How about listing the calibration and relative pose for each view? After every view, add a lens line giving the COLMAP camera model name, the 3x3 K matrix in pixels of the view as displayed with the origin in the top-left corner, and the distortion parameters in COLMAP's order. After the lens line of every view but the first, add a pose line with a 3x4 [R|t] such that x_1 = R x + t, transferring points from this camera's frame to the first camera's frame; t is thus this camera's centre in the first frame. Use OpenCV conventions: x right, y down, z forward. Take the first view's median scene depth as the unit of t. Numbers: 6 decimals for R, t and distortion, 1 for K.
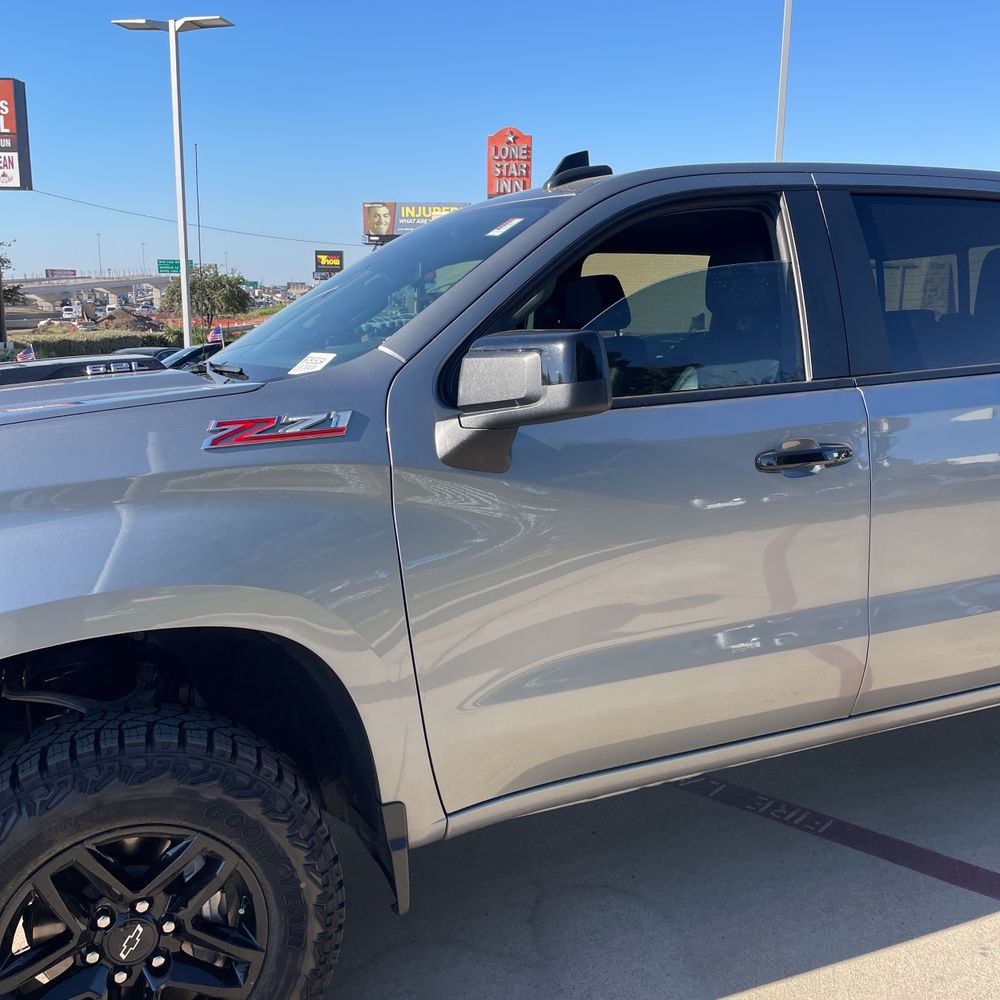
lens RADIAL K [[1005.2, 0, 496.6], [0, 1005.2, 483.4], [0, 0, 1]] dist [0.097849, -0.143790]
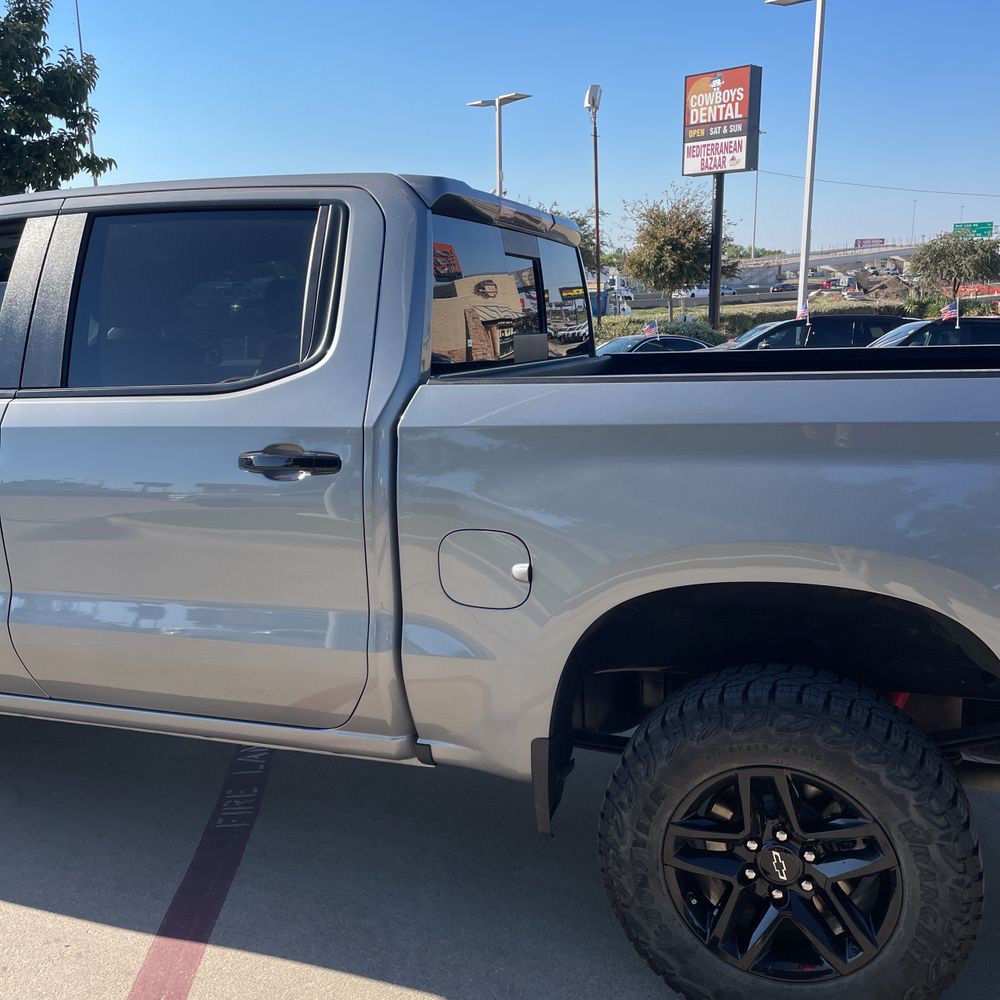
lens RADIAL K [[1001.0, 0, 498.8], [0, 1001.0, 511.5], [0, 0, 1]] dist [0.030157, -0.000987]
pose [[0.732009, 0.138284, -0.667114, 0.102167], [-0.098497, 0.990378, 0.097214, -0.009252], [0.674138, -0.005453, 0.738586, 0.038247]]
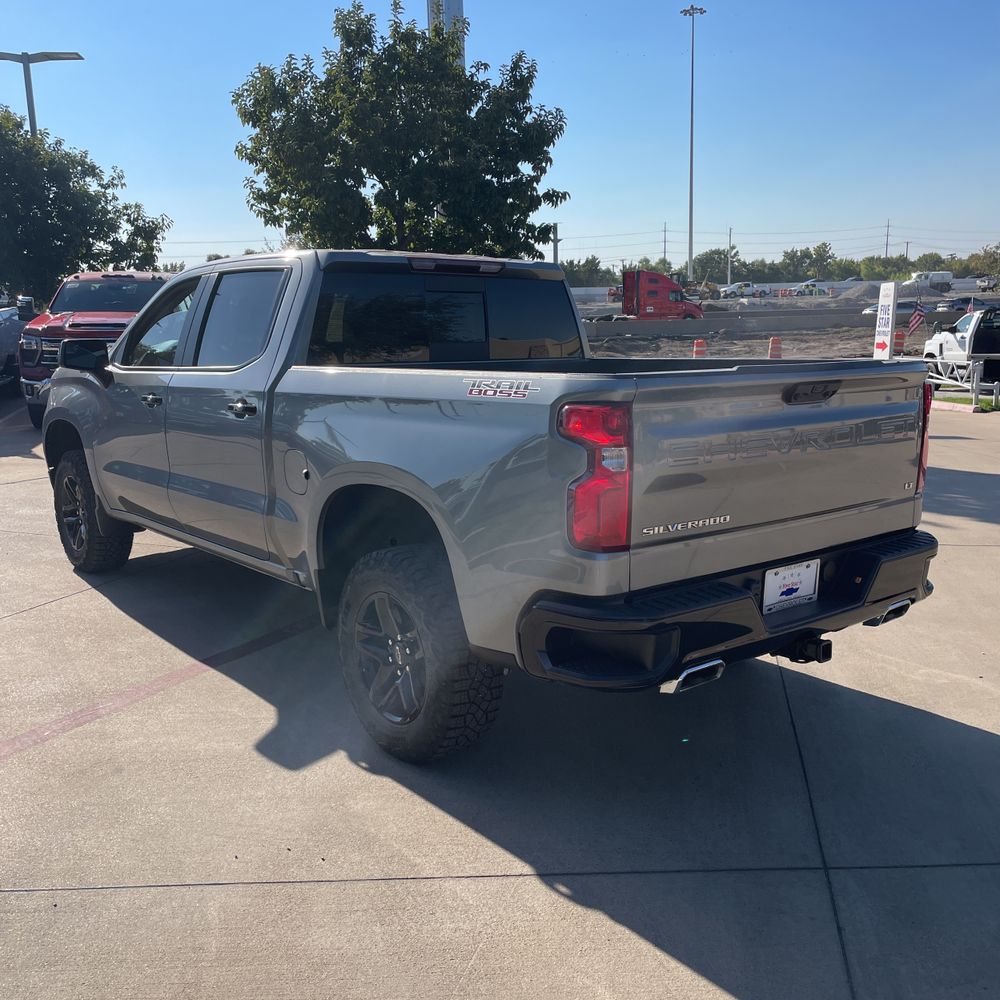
lens RADIAL K [[998.9, 0, 486.1], [0, 998.9, 496.4], [0, 0, 1]] dist [0.096776, -0.135197]
pose [[0.252676, 0.176636, -0.951291, 0.175002], [-0.132954, 0.980207, 0.146690, -0.016077], [0.958373, 0.089413, 0.271159, 0.074305]]
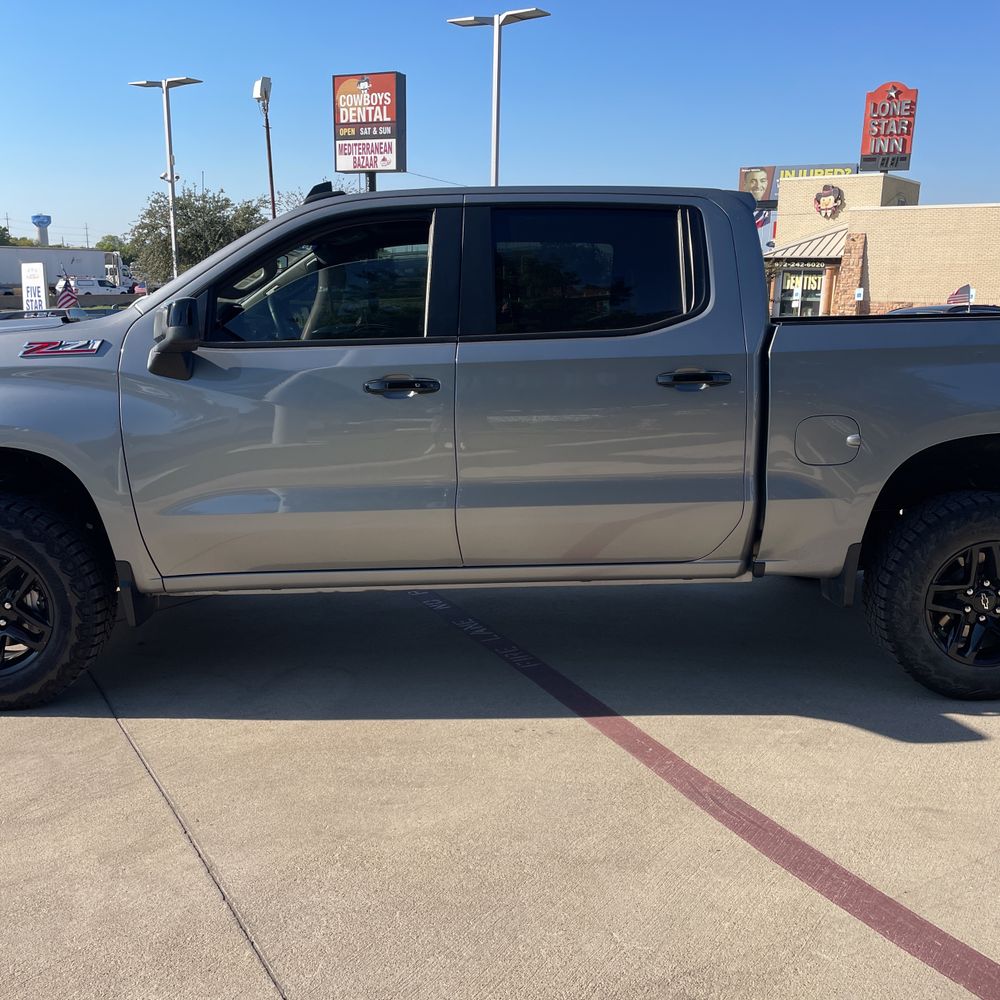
lens RADIAL K [[998.9, 0, 486.1], [0, 998.9, 496.4], [0, 0, 1]] dist [0.096776, -0.135197]
pose [[0.929081, 0.087163, -0.359460, 0.065076], [-0.071480, 0.995828, 0.056720, 0.003045], [0.362905, -0.027003, 0.931435, -0.024692]]
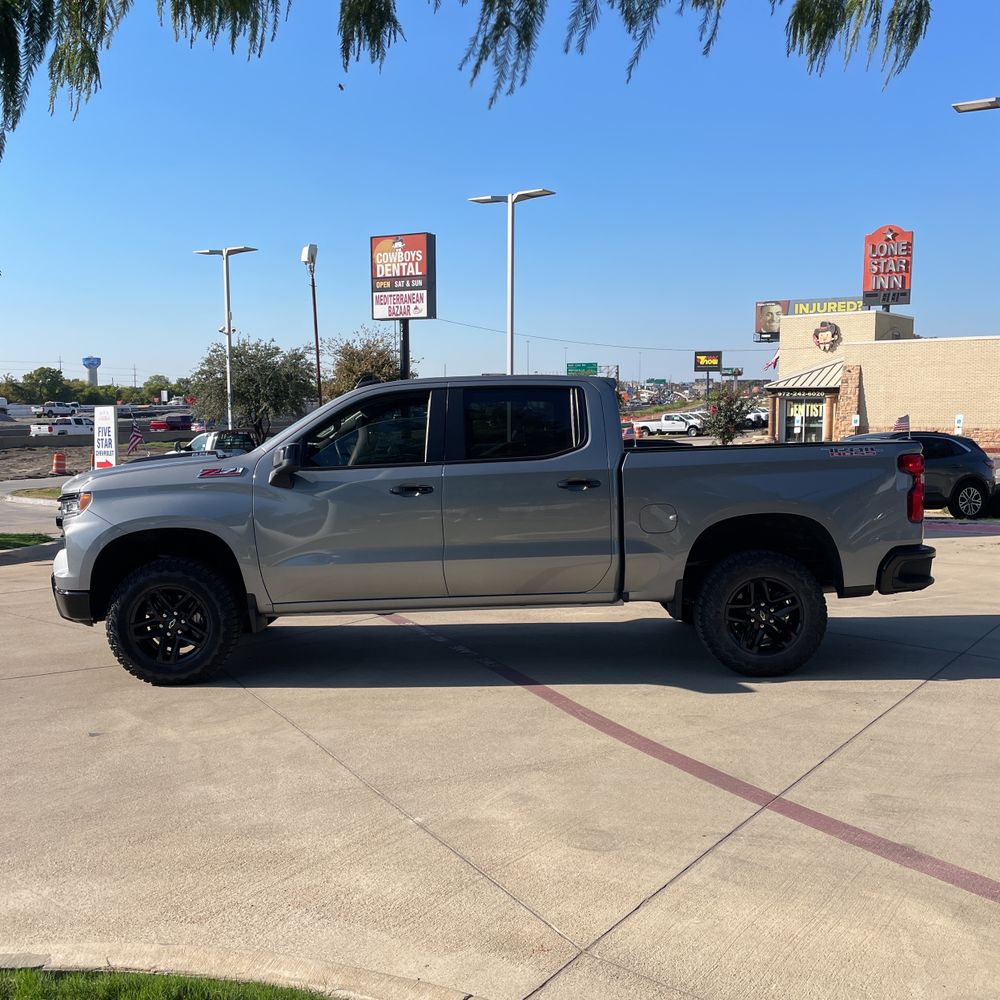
lens RADIAL K [[998.9, 0, 486.1], [0, 998.9, 496.4], [0, 0, 1]] dist [0.096776, -0.135197]
pose [[0.916931, 0.028348, -0.398038, 0.102128], [-0.059680, 0.995997, -0.066545, 0.010345], [0.394558, 0.084772, 0.914952, -0.089387]]
